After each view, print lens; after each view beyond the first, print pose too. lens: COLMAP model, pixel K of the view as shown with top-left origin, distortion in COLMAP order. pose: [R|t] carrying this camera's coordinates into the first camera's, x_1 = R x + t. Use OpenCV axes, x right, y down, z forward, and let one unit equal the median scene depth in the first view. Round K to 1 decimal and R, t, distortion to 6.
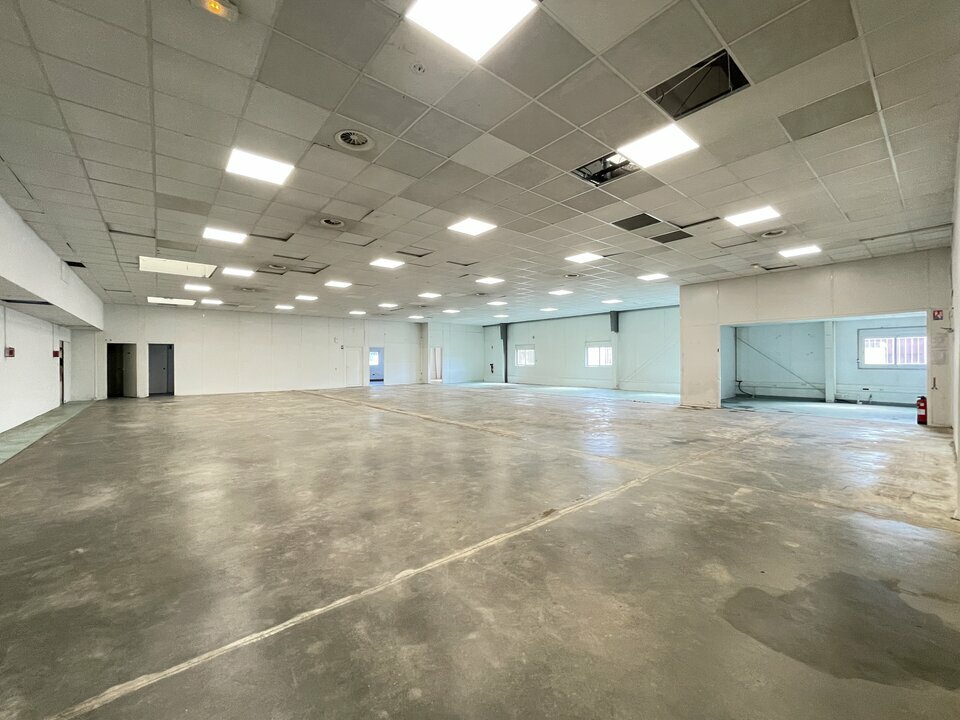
lens RADIAL K [[386.6, 0, 479.0], [0, 386.6, 360.0], [0, 0, 1]] dist [-0.000294, 0.000277]
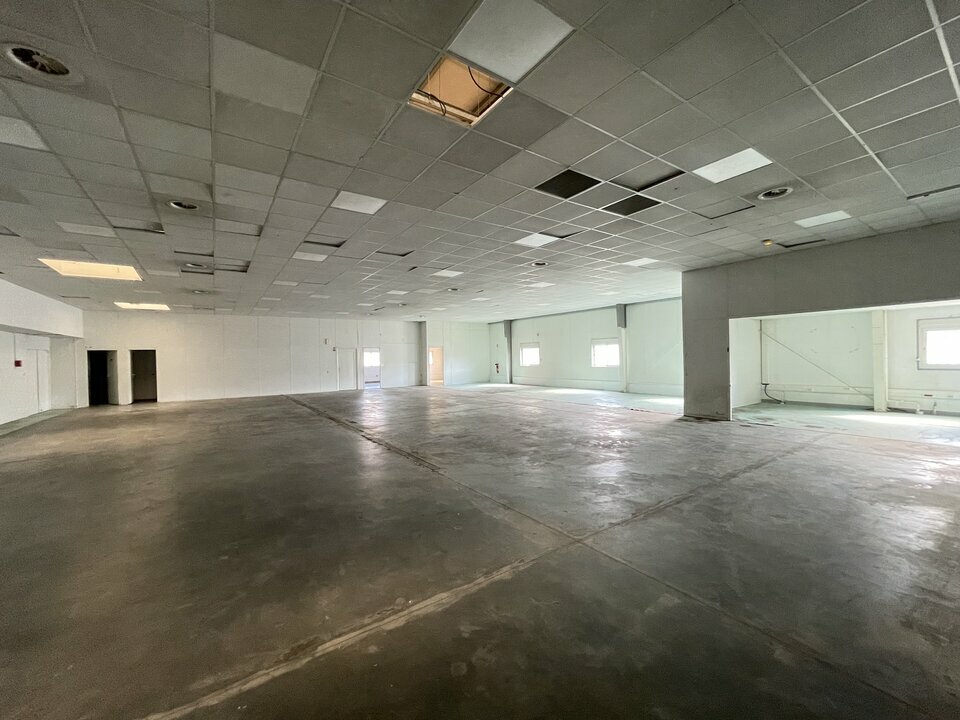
lens RADIAL K [[386.6, 0, 481.2], [0, 386.6, 359.3], [0, 0, 1]] dist [-0.000294, 0.000277]
pose [[0.995913, -0.014339, -0.089172, 0.155855], [0.015128, 0.999852, 0.008181, -0.016866], [0.089041, -0.009496, 0.995983, 0.128305]]
